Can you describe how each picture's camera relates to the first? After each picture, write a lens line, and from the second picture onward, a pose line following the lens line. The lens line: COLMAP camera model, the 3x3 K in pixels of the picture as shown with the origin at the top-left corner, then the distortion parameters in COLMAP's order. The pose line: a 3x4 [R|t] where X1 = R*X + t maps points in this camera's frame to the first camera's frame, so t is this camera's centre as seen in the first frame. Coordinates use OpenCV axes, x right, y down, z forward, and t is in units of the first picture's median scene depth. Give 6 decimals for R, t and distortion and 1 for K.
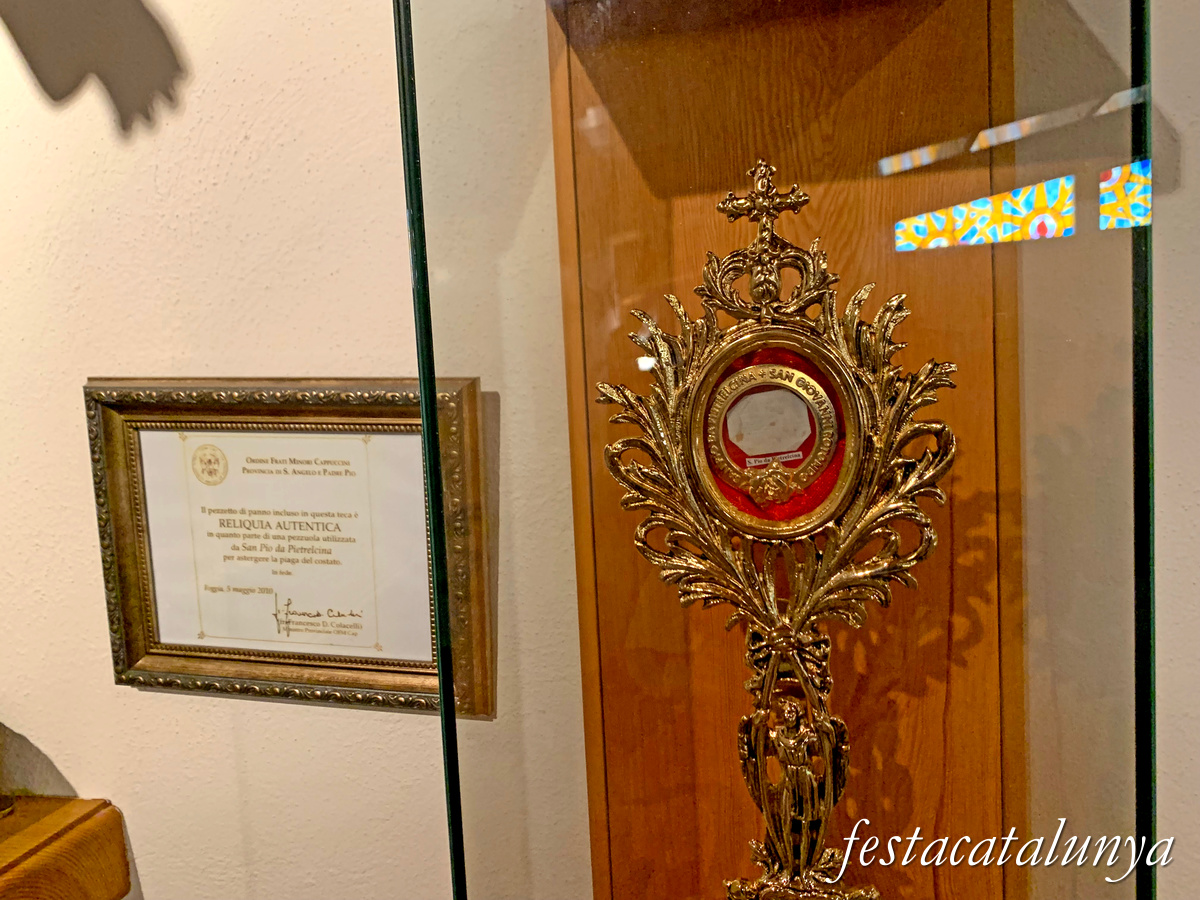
lens RADIAL K [[939.8, 0, 595.9], [0, 939.8, 454.7], [0, 0, 1]] dist [0.043957, -0.001778]
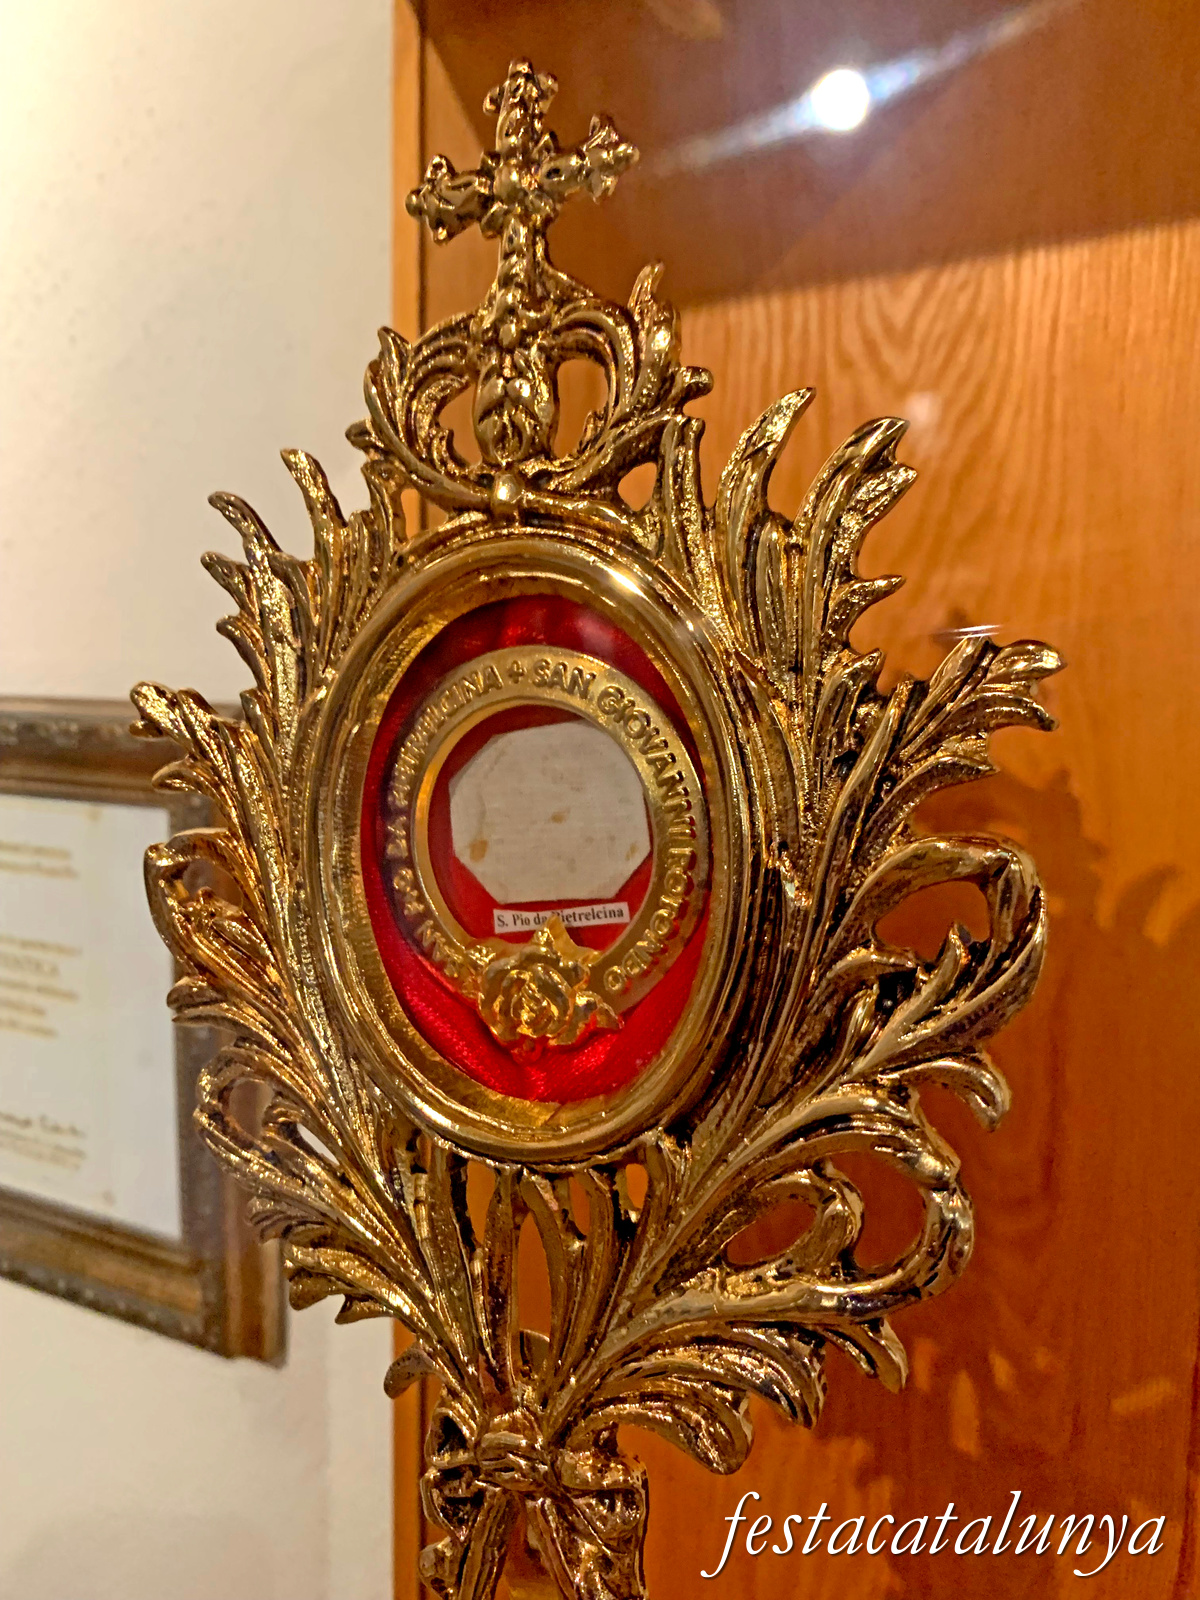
lens RADIAL K [[1234.5, 0, 605.4], [0, 1234.5, 797.2], [0, 0, 1]] dist [0.014579, -0.011698]
pose [[0.968976, 0.058819, -0.240053, 0.329506], [-0.072082, 0.996298, -0.046839, -0.021201], [0.236409, 0.062690, 0.969629, 0.579573]]
